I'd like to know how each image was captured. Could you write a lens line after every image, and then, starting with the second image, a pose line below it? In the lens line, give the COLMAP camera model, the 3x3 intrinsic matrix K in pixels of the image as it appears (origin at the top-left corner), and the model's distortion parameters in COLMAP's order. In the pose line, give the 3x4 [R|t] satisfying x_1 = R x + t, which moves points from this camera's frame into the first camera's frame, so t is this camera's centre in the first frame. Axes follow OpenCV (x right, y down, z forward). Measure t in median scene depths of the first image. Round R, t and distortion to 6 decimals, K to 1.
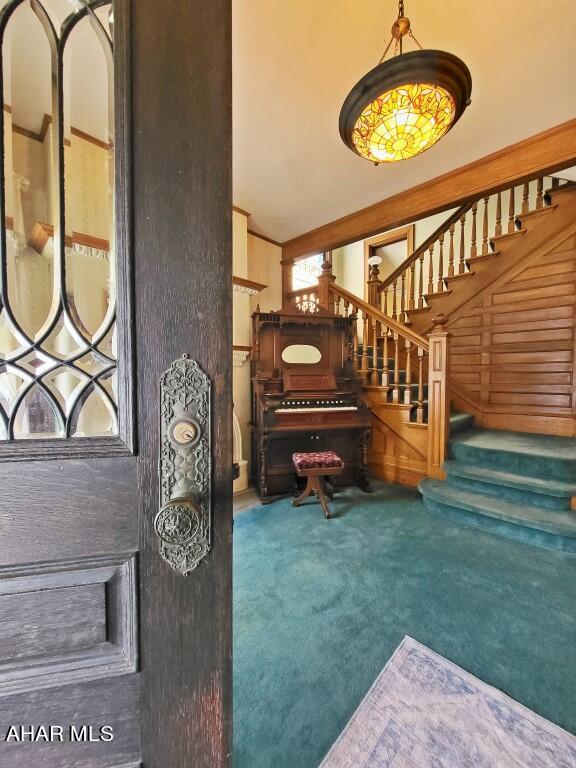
lens RADIAL K [[301.9, 0, 289.7], [0, 301.9, 386.4], [0, 0, 1]] dist [-0.003492, 0.000179]
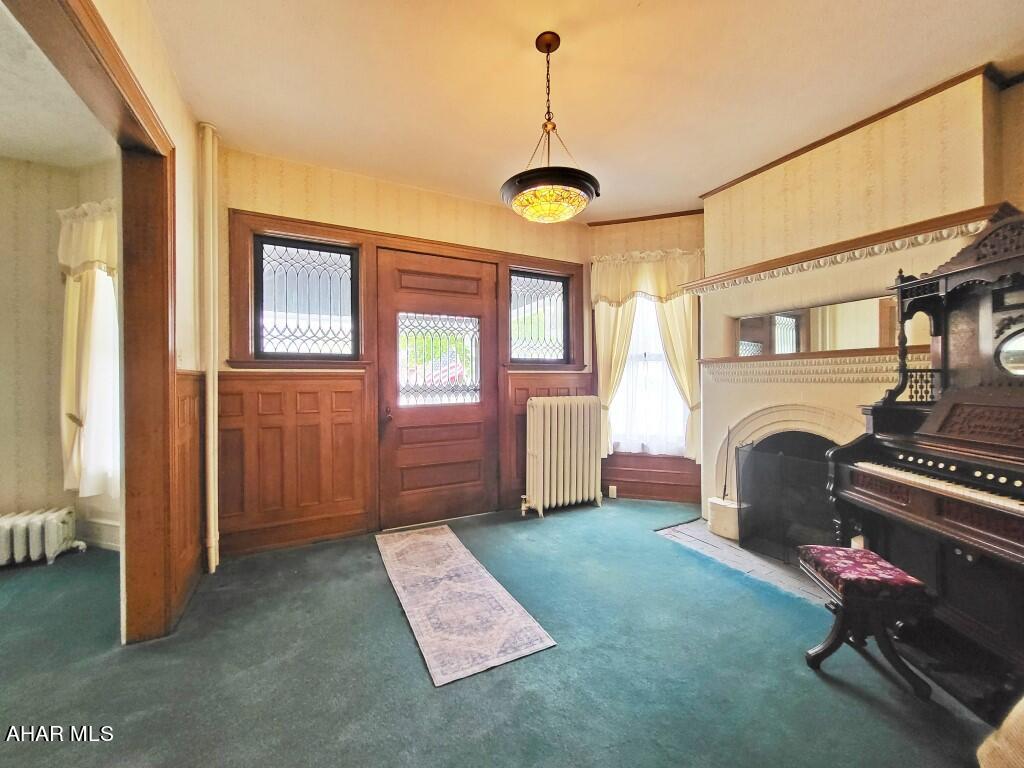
lens RADIAL K [[402.6, 0, 517.6], [0, 402.6, 382.6], [0, 0, 1]] dist [-0.003492, 0.000179]
pose [[-0.316380, 0.012092, -0.948556, 0.798186], [-0.032280, 0.999202, 0.023504, -0.062604], [0.948083, 0.038056, -0.315737, 0.573014]]
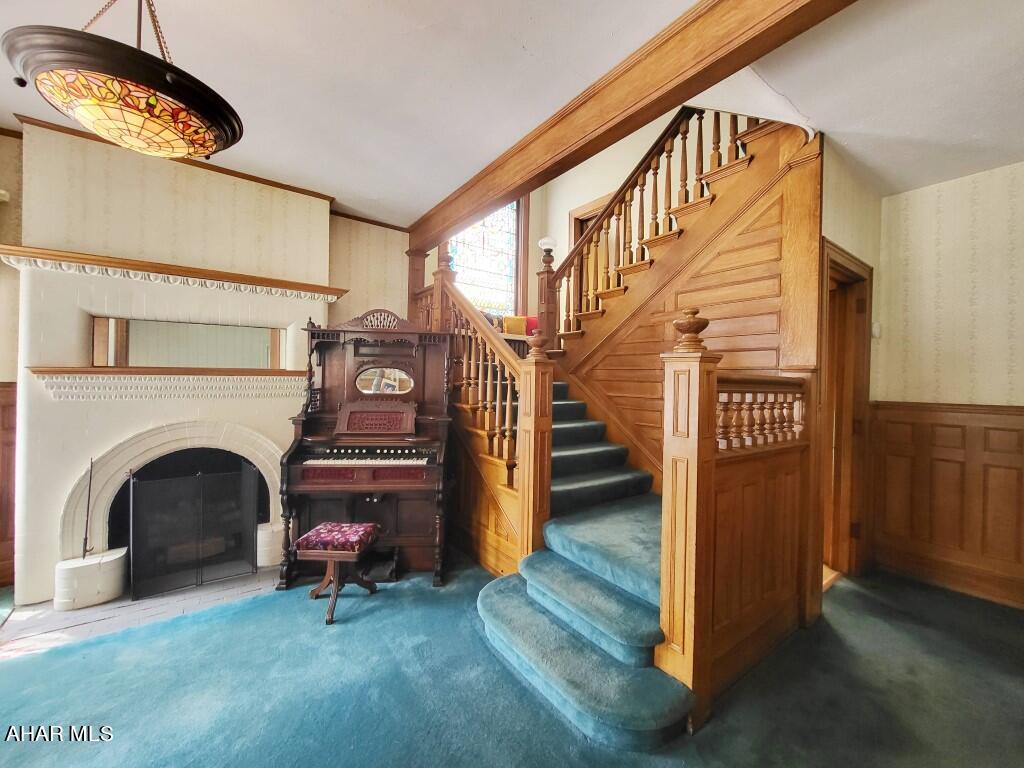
lens RADIAL K [[402.6, 0, 513.6], [0, 402.6, 379.5], [0, 0, 1]] dist [-0.003492, 0.000179]
pose [[0.984201, 0.020546, -0.175860, 0.575412], [-0.027187, 0.999002, -0.035437, -0.092989], [0.174956, 0.039659, 0.983777, 0.100836]]
